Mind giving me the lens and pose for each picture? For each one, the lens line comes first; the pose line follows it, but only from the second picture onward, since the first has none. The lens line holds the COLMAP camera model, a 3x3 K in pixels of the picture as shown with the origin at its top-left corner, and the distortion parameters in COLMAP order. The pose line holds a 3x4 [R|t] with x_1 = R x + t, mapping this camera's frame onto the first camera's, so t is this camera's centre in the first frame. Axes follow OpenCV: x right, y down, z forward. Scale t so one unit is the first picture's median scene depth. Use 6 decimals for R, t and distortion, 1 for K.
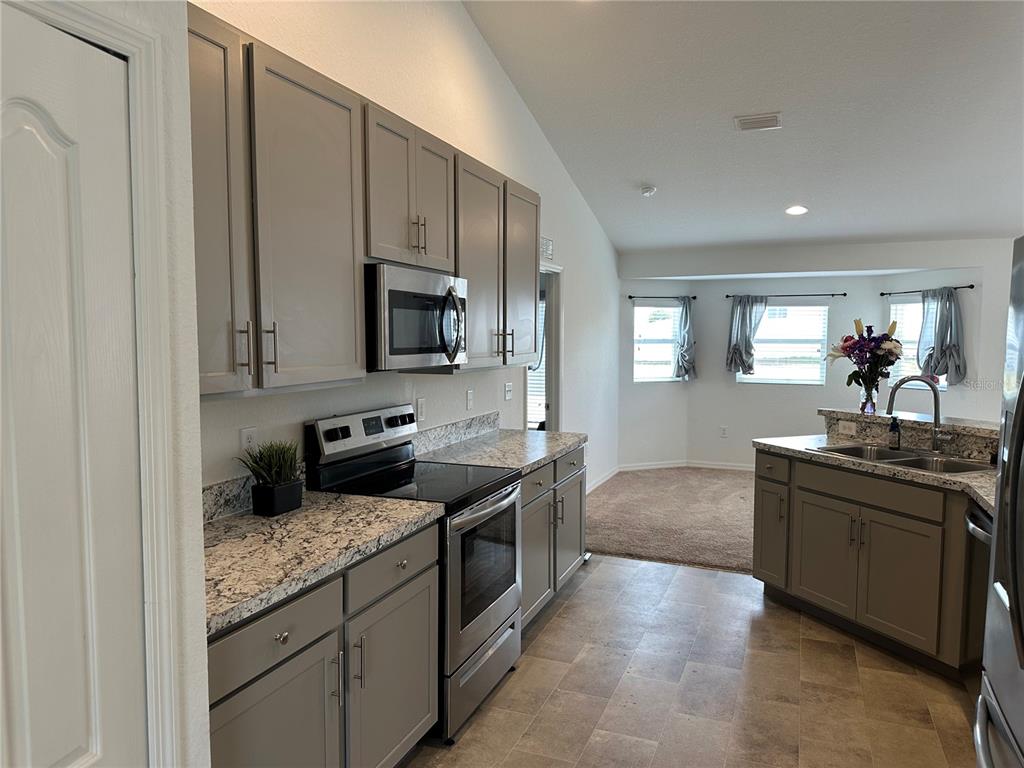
lens RADIAL K [[719.4, 0, 498.8], [0, 719.4, 391.4], [0, 0, 1]] dist [0.076197, -0.104168]
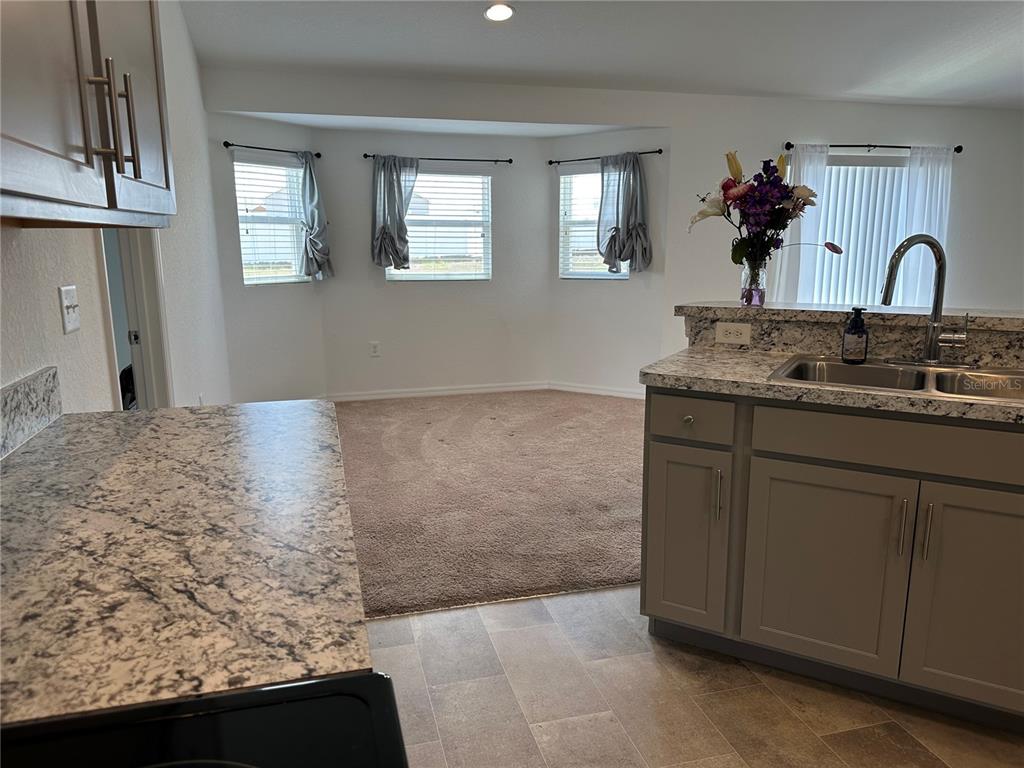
lens RADIAL K [[719.4, 0, 507.5], [0, 719.4, 389.1], [0, 0, 1]] dist [0.076197, -0.104168]
pose [[0.791485, -0.128043, 0.597626, -0.036053], [0.053807, 0.988610, 0.140552, 0.000306], [-0.608816, -0.079088, 0.789360, 0.522512]]
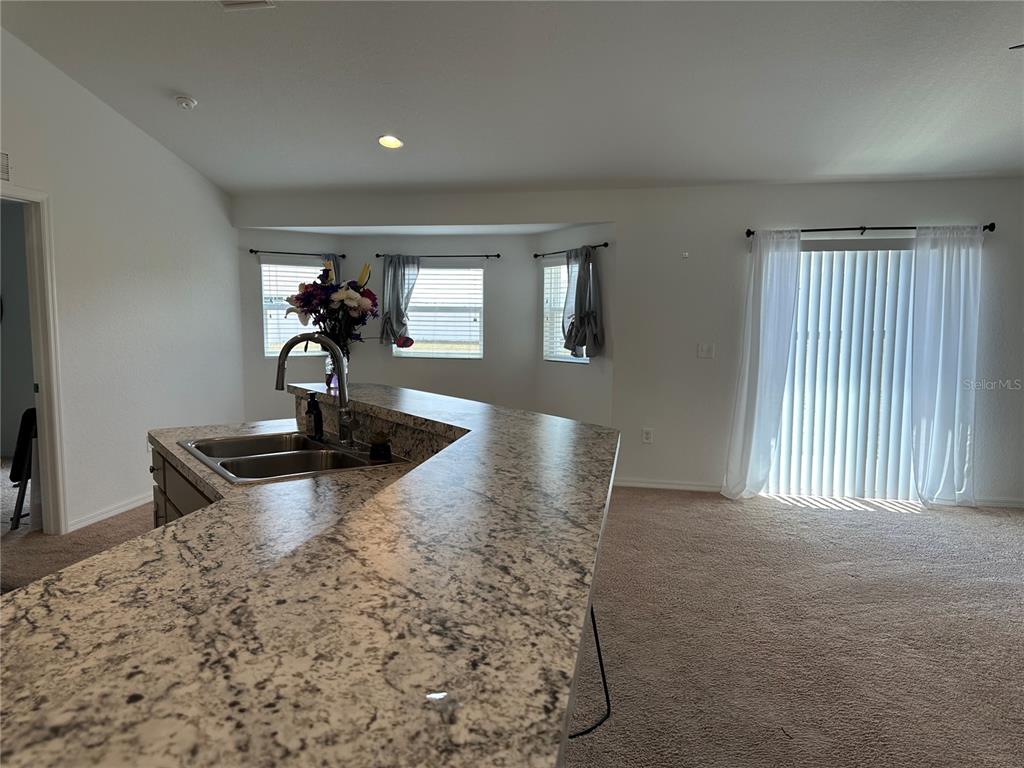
lens RADIAL K [[719.4, 0, 512.4], [0, 719.4, 395.3], [0, 0, 1]] dist [0.076197, -0.104168]
pose [[0.978195, -0.016781, 0.207008, 0.439994], [0.010889, 0.999503, 0.029568, 0.014138], [-0.207402, -0.026669, 0.977892, 0.202218]]
